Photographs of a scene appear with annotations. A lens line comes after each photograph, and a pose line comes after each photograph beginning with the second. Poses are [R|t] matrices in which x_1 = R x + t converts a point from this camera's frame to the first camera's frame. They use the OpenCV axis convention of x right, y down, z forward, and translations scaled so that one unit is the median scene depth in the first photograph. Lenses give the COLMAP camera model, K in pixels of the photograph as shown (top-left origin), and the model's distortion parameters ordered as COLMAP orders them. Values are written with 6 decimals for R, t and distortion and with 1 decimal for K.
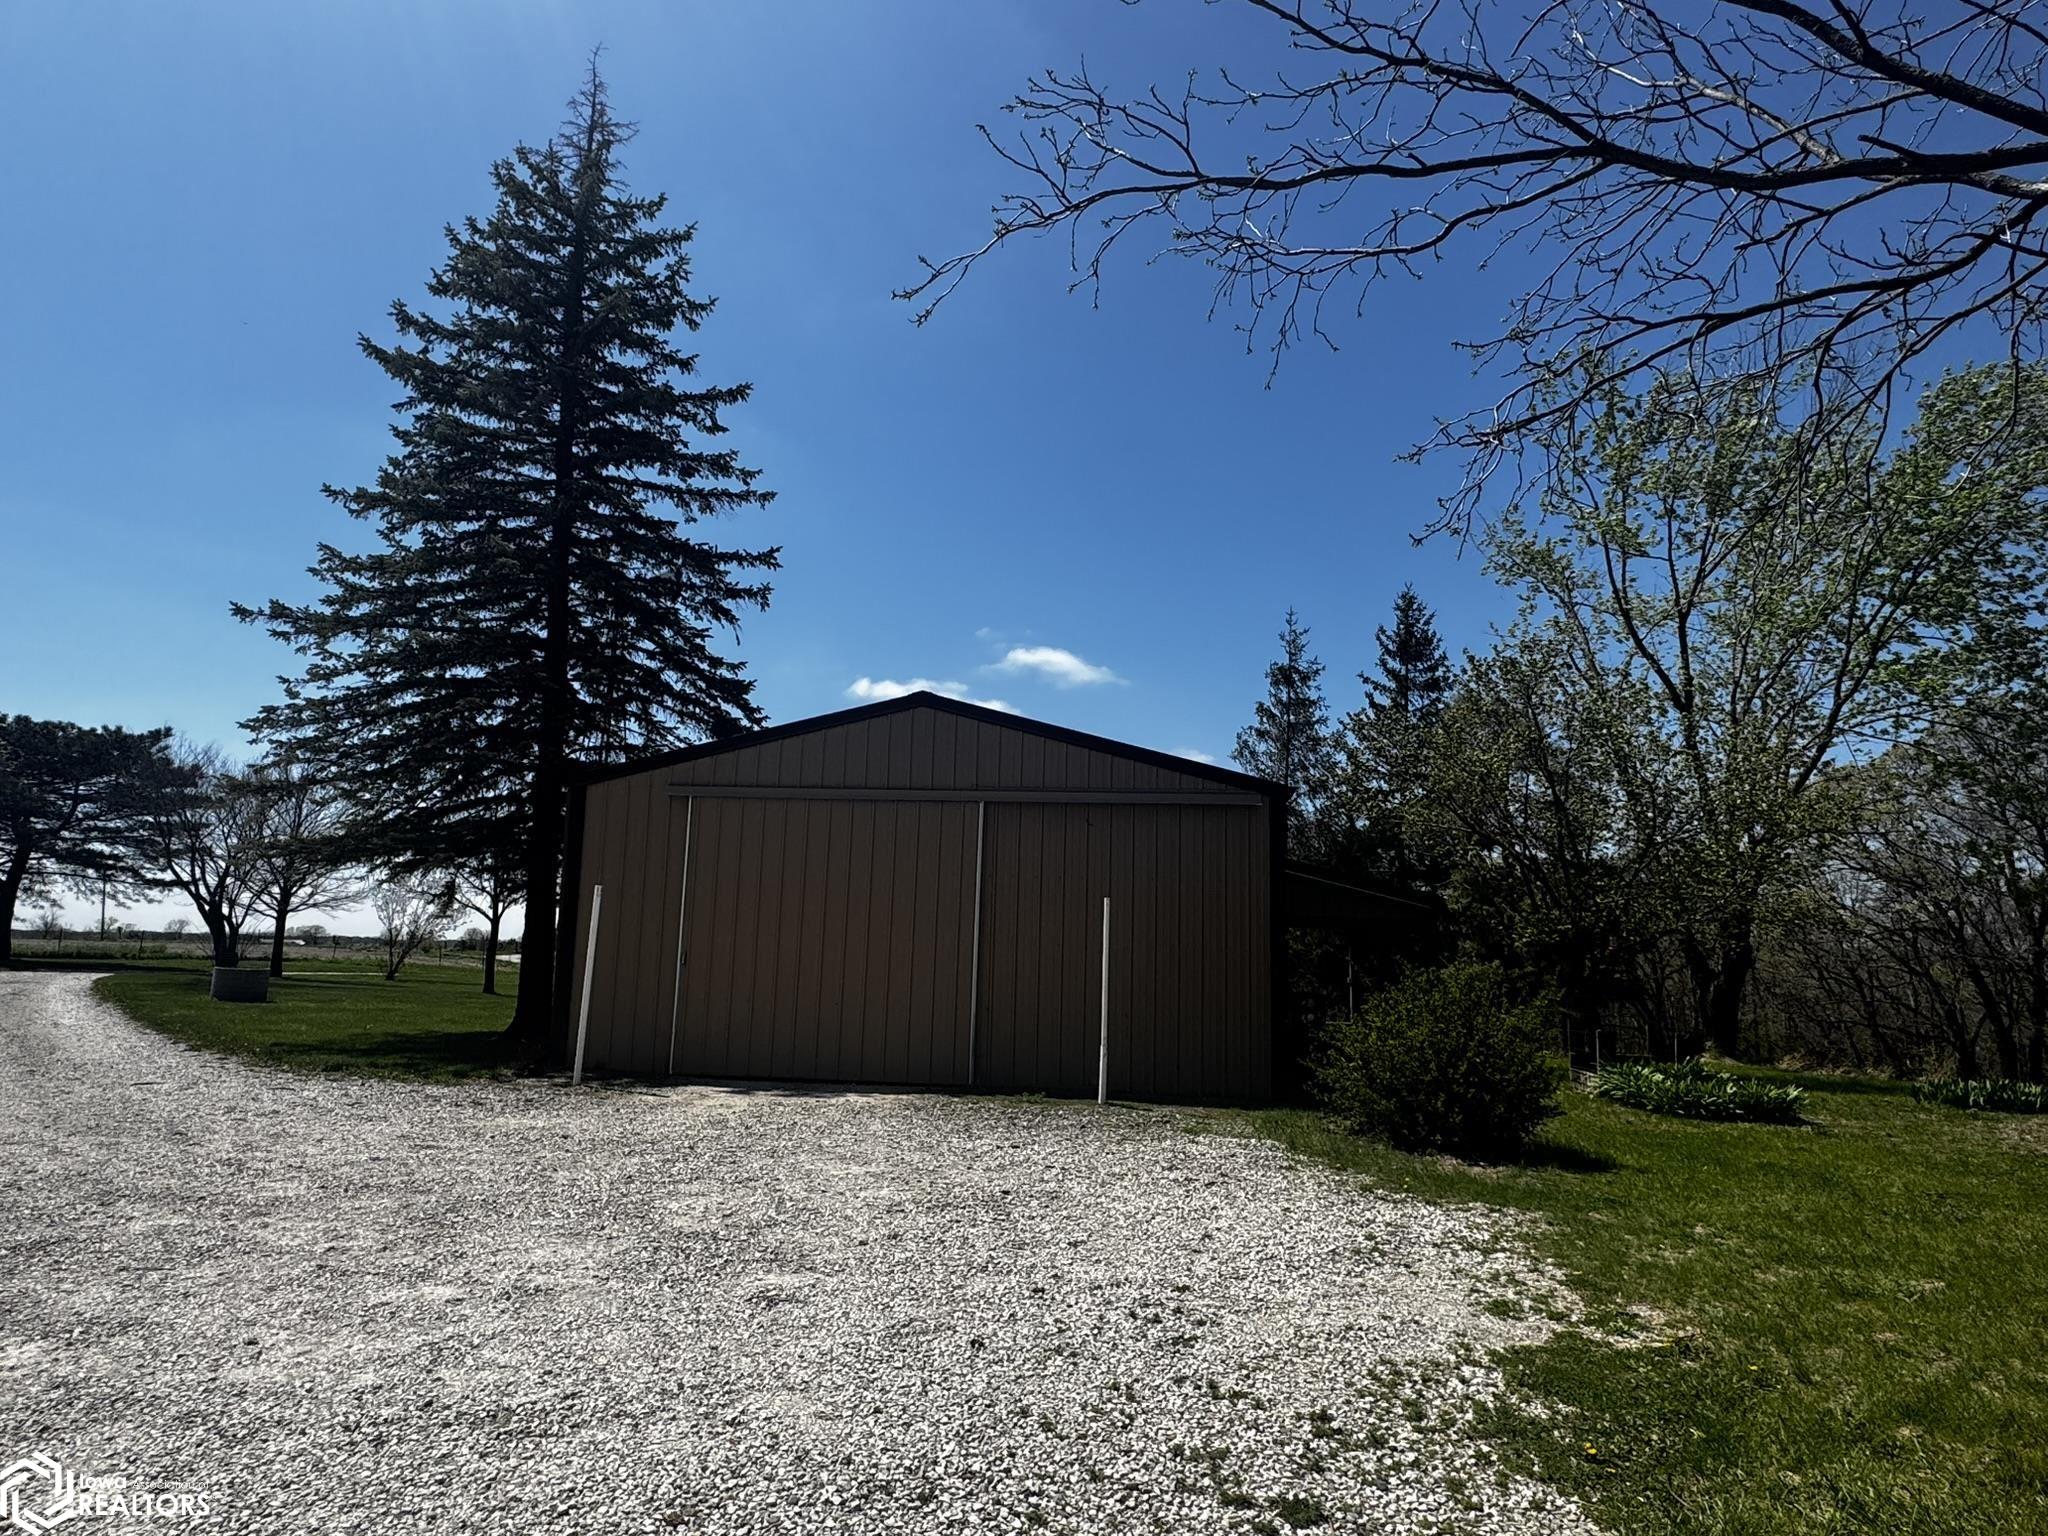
lens RADIAL K [[1190.6, 0, 1024.7], [0, 1190.6, 765.7], [0, 0, 1]] dist [-0.005118, -0.000858]
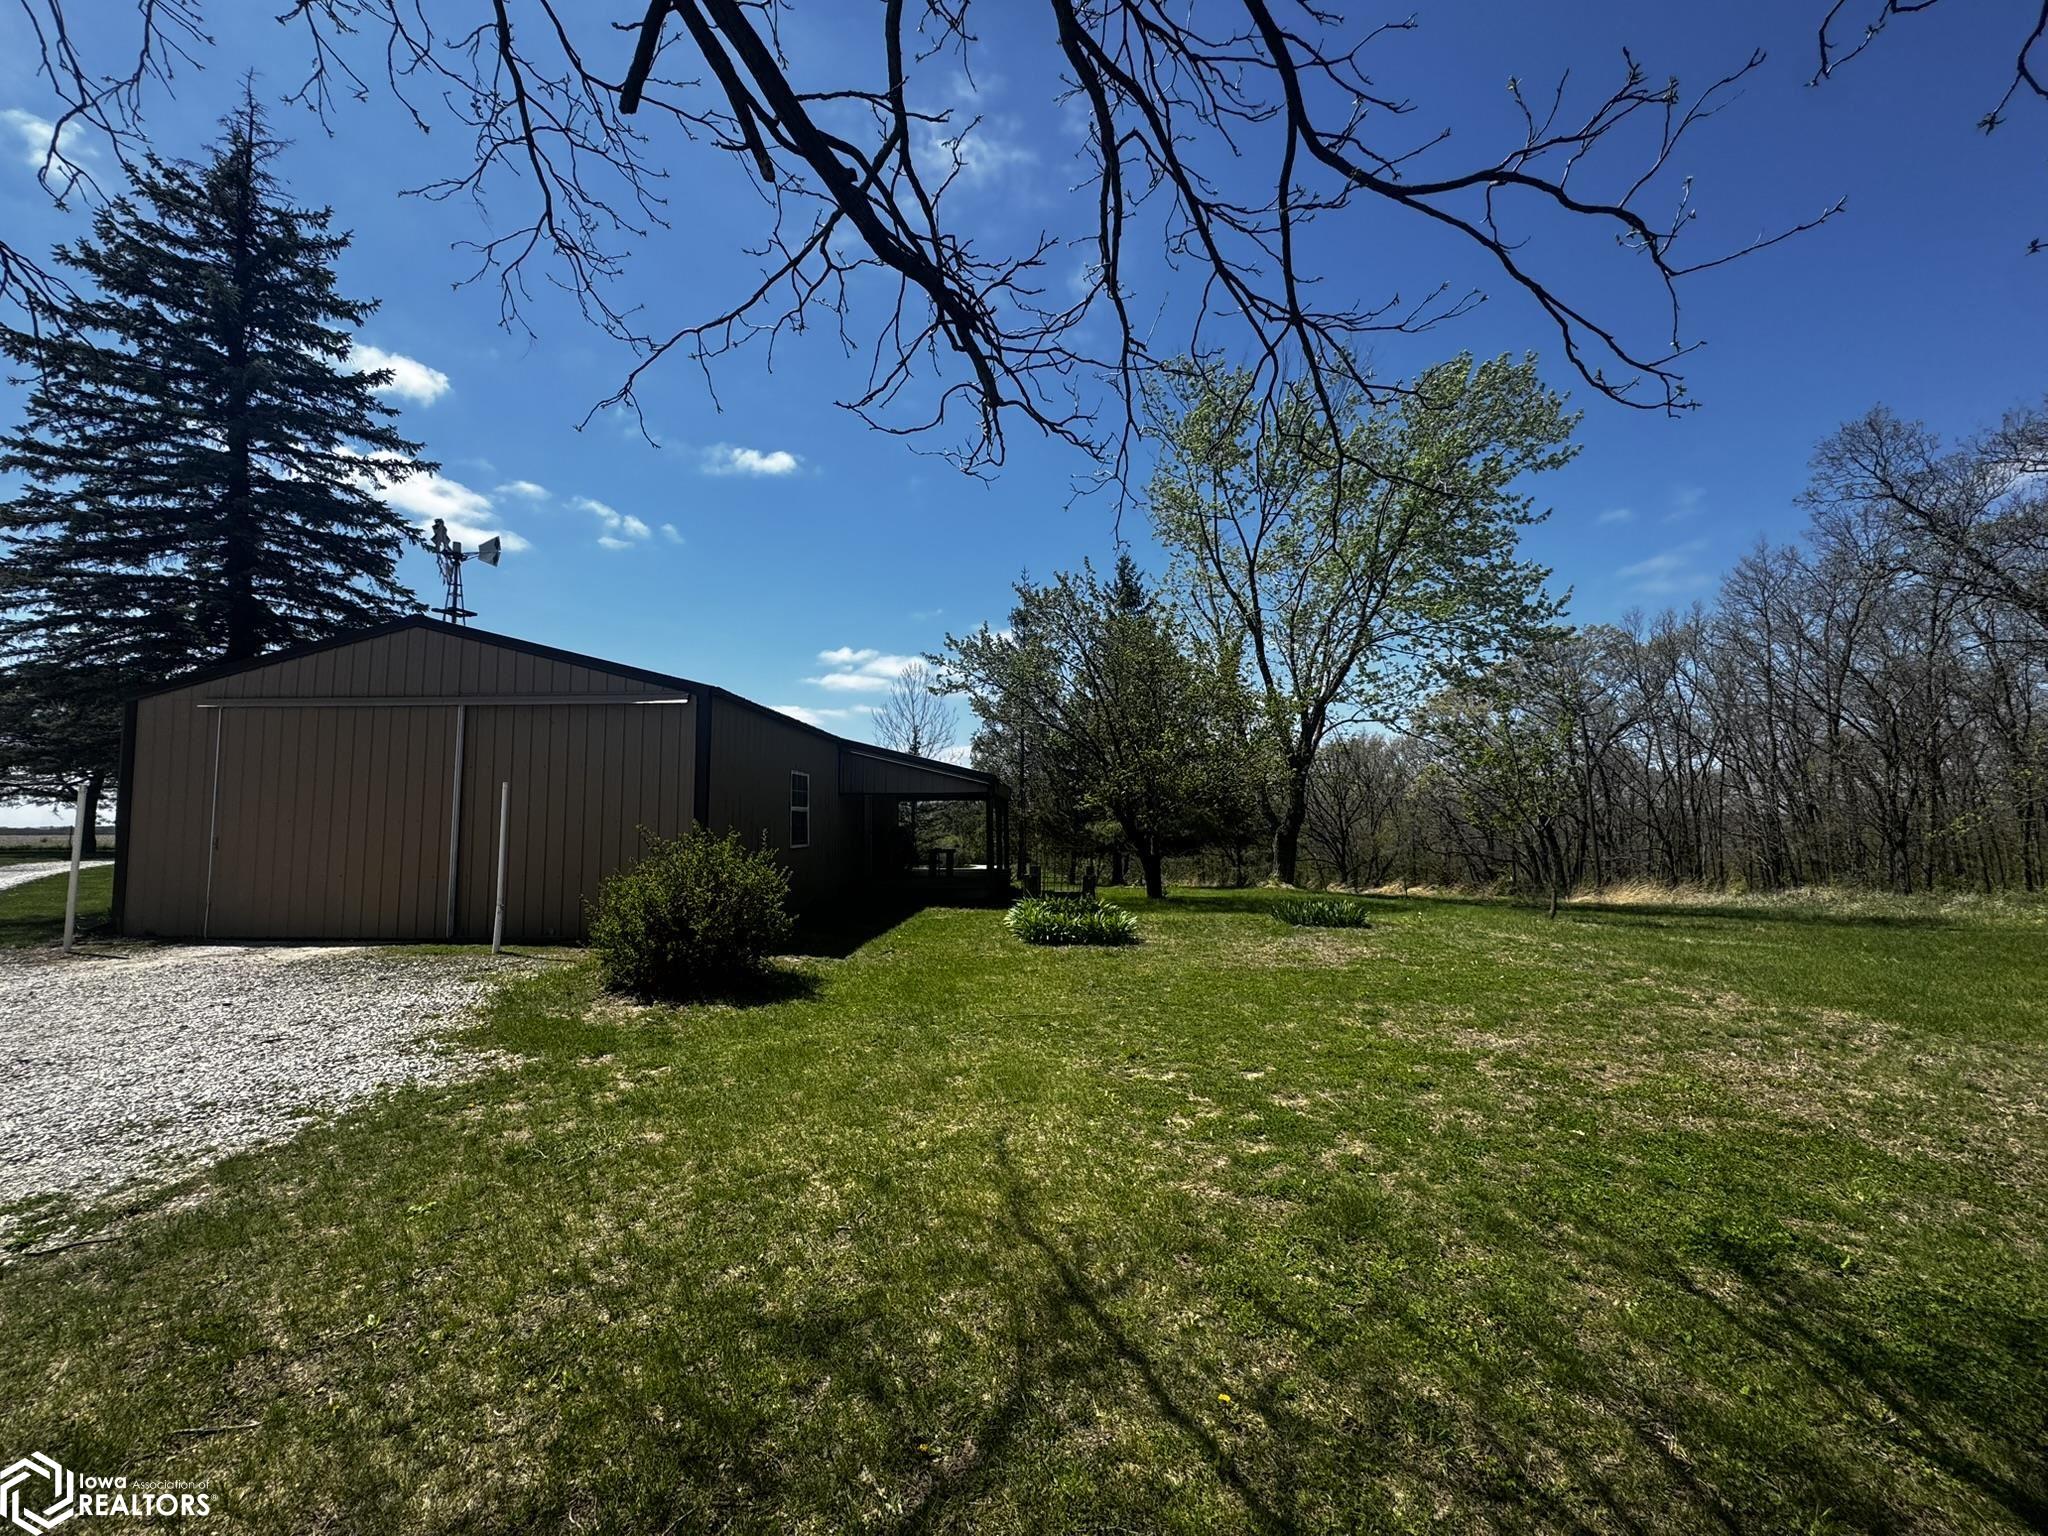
lens RADIAL K [[822.5, 0, 1024.1], [0, 822.5, 772.5], [0, 0, 1]] dist [0.000278, -0.000218]
pose [[0.998738, -0.024432, 0.043873, 0.352116], [0.020115, 0.995150, 0.096289, 0.020455], [-0.046013, -0.095285, 0.994386, 0.093520]]
